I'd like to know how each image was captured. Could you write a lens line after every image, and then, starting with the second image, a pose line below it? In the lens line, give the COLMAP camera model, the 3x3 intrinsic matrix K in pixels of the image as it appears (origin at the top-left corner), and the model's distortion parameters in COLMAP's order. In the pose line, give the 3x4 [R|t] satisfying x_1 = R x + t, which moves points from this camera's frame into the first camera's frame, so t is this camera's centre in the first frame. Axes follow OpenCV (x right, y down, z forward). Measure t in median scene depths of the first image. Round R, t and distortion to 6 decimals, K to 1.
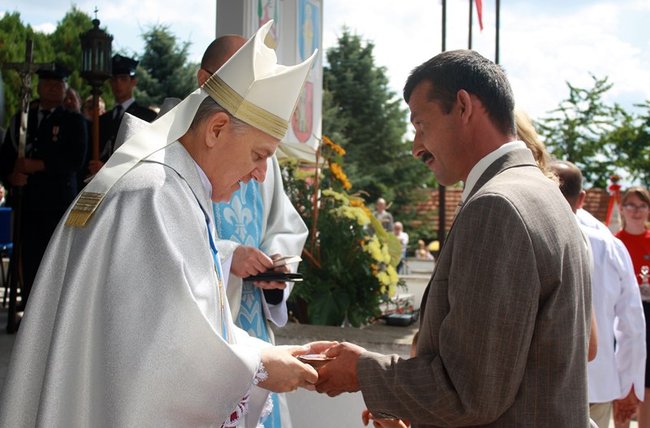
lens RADIAL K [[967.5, 0, 302.8], [0, 967.5, 214.4], [0, 0, 1]] dist [-0.042286, 0.048615]
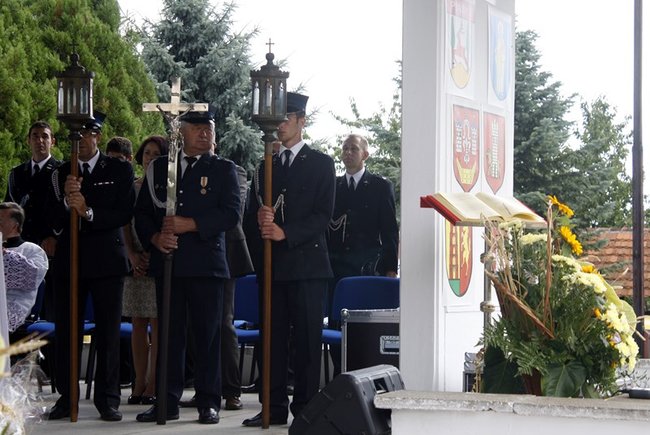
lens RADIAL K [[1823.3, 0, 325.0], [0, 1823.3, 217.5], [0, 0, 1]] dist [0.197664, 0.216695]
pose [[0.999963, -0.005757, -0.006319, -0.050062], [0.005584, 0.999618, -0.027081, -0.003960], [0.006473, 0.027045, 0.999613, -0.202962]]
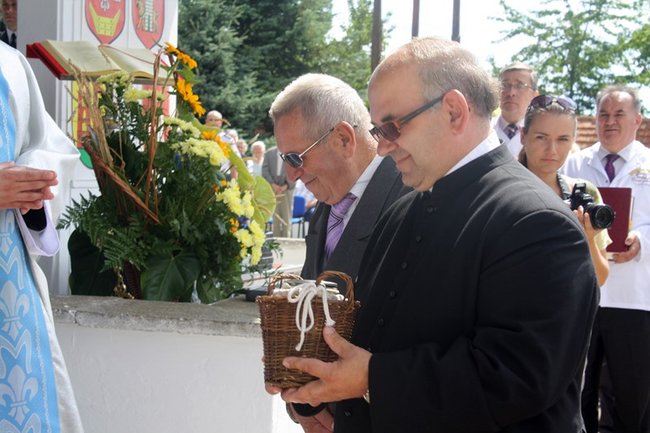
lens RADIAL K [[1476.9, 0, 325.0], [0, 1476.9, 216.5], [0, 0, 1]] dist [0.088266, 0.356179]
pose [[0.995580, 0.006617, 0.093682, 0.010098], [-0.010802, 0.998962, 0.044244, -0.000164], [-0.093292, -0.045060, 0.994619, -0.031889]]
